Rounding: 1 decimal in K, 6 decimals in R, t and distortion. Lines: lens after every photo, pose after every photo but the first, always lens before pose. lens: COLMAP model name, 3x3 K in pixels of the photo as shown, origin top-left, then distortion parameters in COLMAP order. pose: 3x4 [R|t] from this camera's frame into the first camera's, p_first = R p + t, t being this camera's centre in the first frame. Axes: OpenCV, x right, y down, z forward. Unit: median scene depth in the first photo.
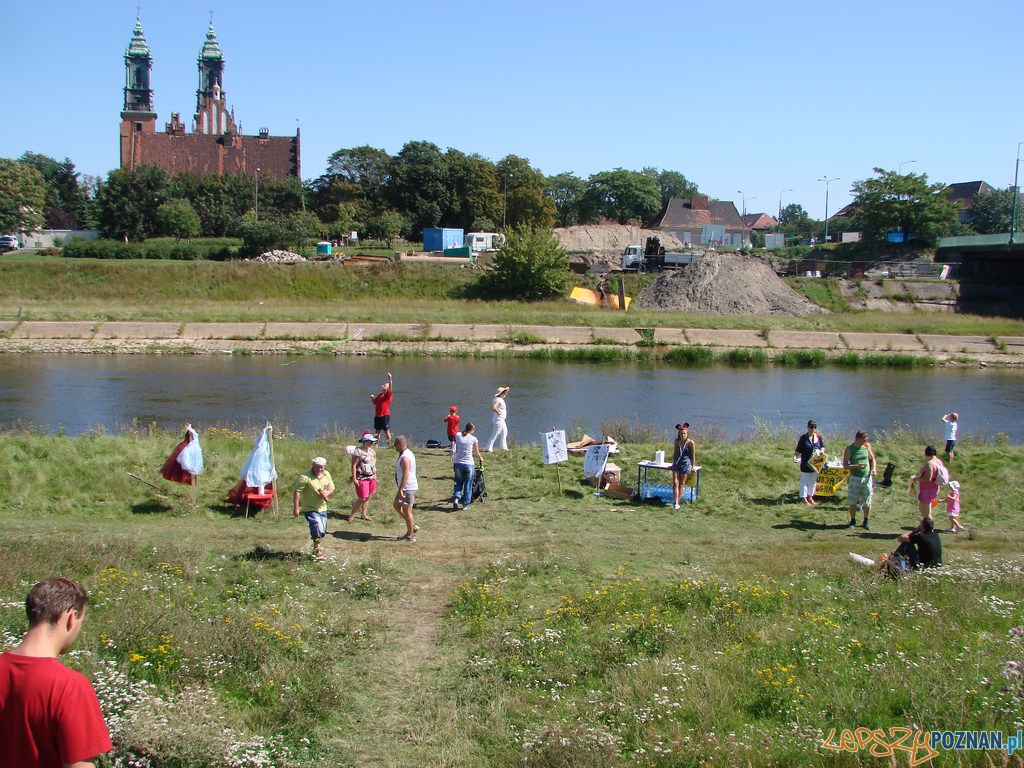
lens RADIAL K [[1021.0, 0, 512.0], [0, 1021.0, 384.0], [0, 0, 1]] dist [-0.196031, 0.237368]
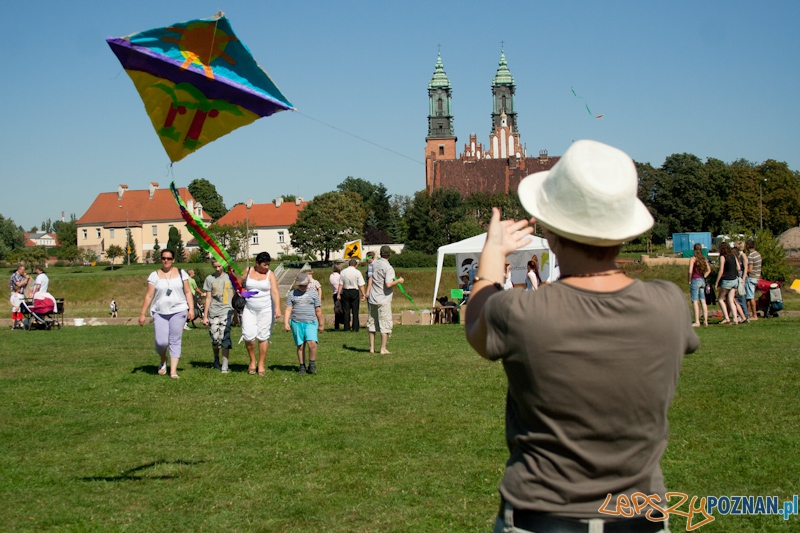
lens RADIAL K [[1155.3, 0, 400.0], [0, 1155.3, 266.5], [0, 0, 1]] dist [0.013046, 0.026769]
pose [[0.919242, -0.037265, -0.391925, 0.109415], [-0.010422, 0.992858, -0.118848, 0.033350], [0.393554, 0.113335, 0.912288, -0.244600]]
